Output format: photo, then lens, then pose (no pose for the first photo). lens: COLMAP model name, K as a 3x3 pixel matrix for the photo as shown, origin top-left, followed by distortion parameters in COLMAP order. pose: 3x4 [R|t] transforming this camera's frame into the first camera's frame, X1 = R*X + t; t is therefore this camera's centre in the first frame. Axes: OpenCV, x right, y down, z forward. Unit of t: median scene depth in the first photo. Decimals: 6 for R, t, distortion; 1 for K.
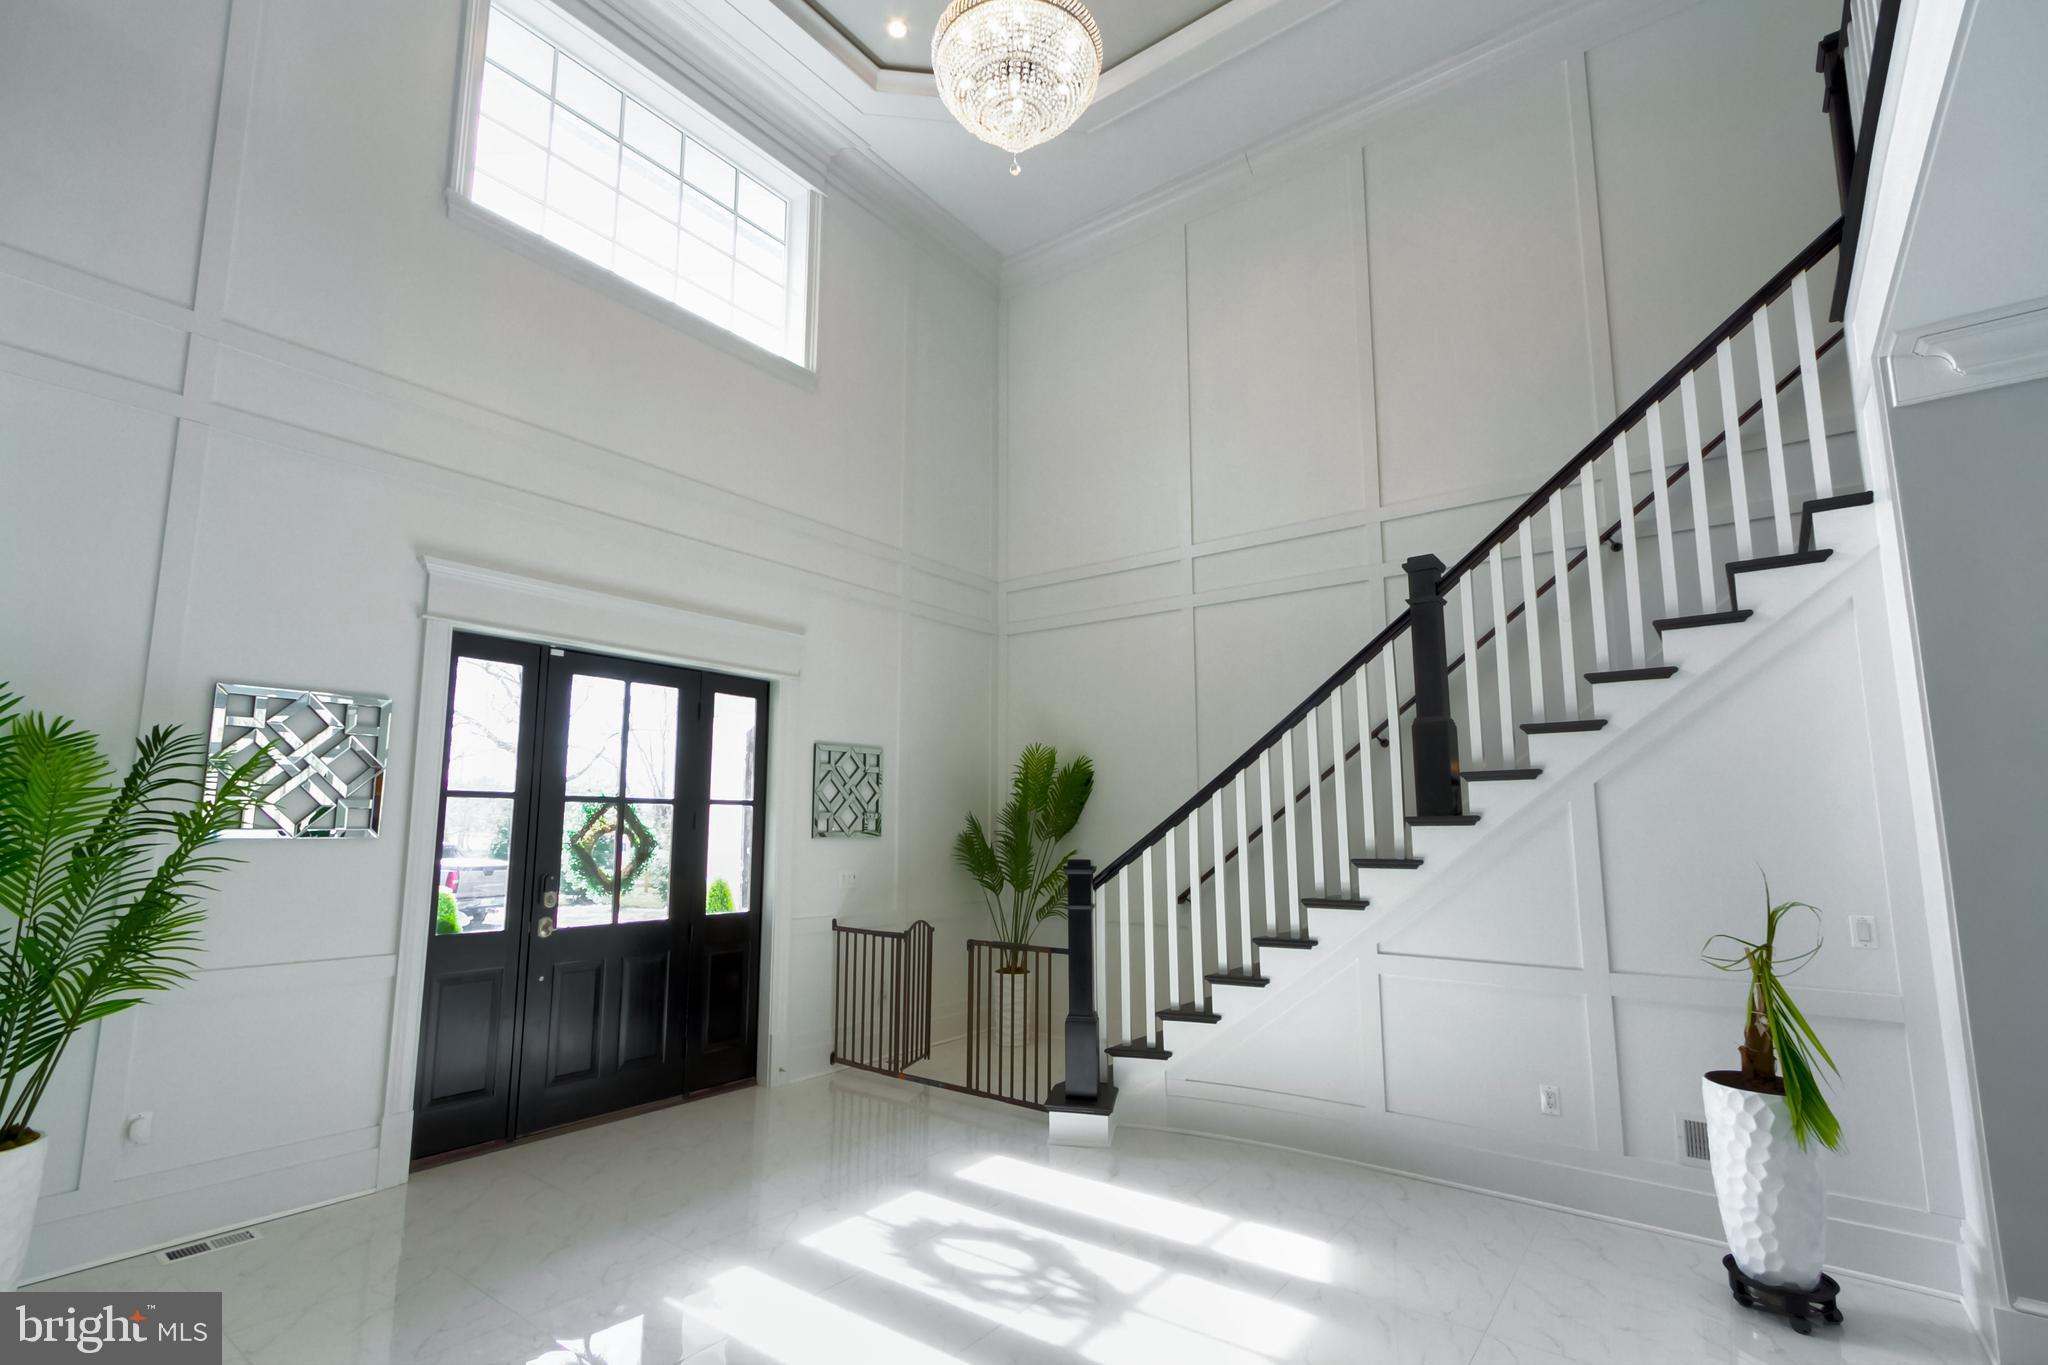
lens RADIAL K [[935.5, 0, 1003.9], [0, 935.5, 720.8], [0, 0, 1]] dist [-0.001920, 0.000024]
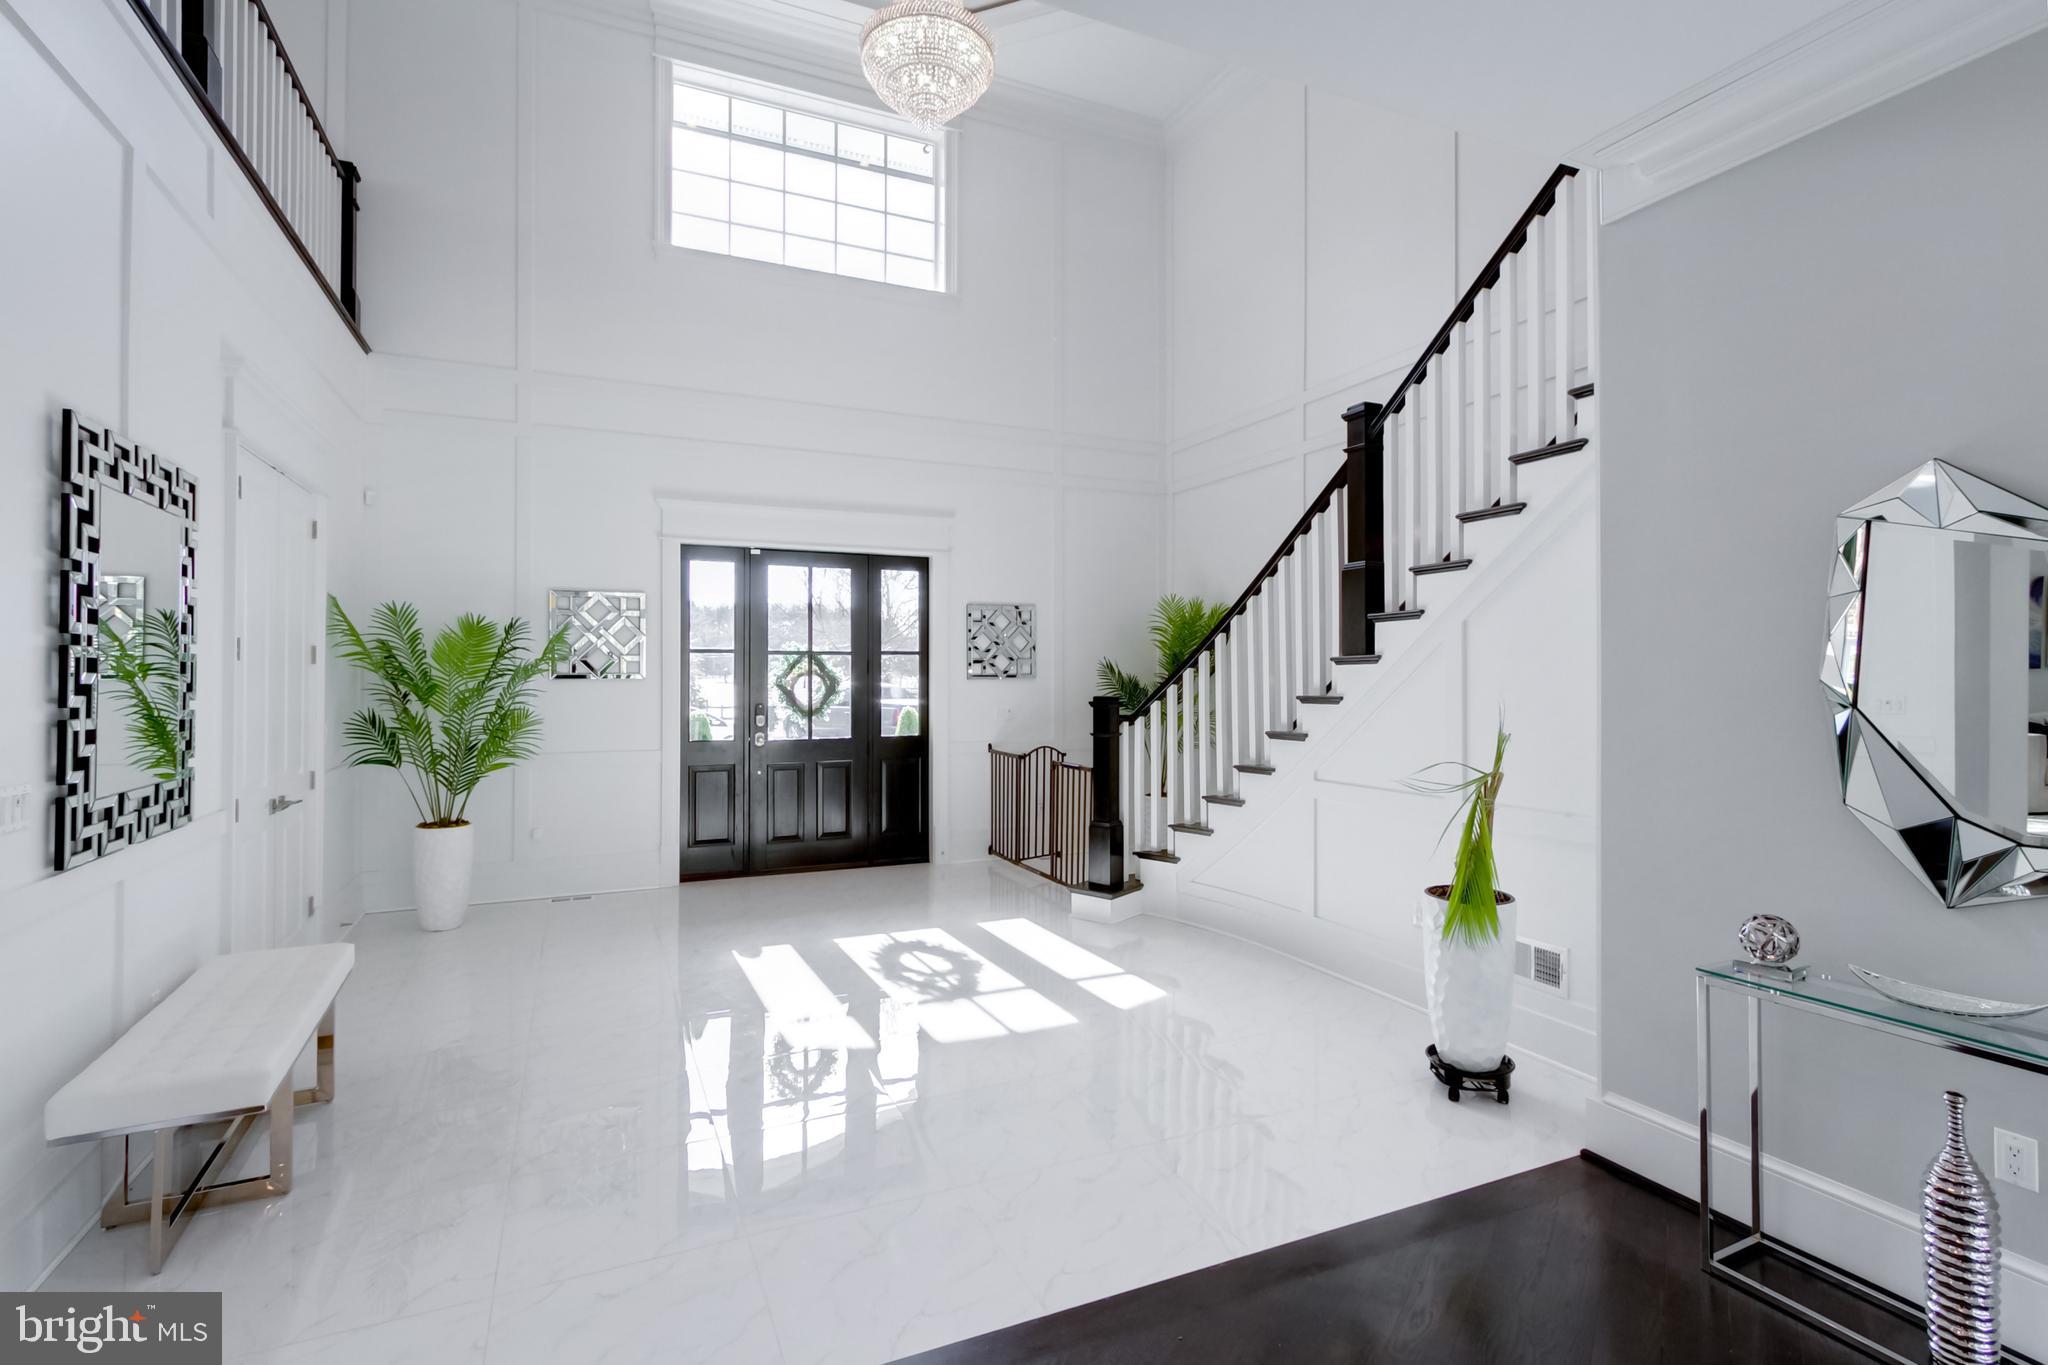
lens RADIAL K [[954.7, 0, 1013.6], [0, 954.7, 691.7], [0, 0, 1]] dist [-0.012310, 0.000283]
pose [[0.882787, 0.002097, -0.469769, 0.552701], [0.059563, 0.991420, 0.116357, -0.006305], [0.465983, -0.130699, 0.875087, -0.124411]]
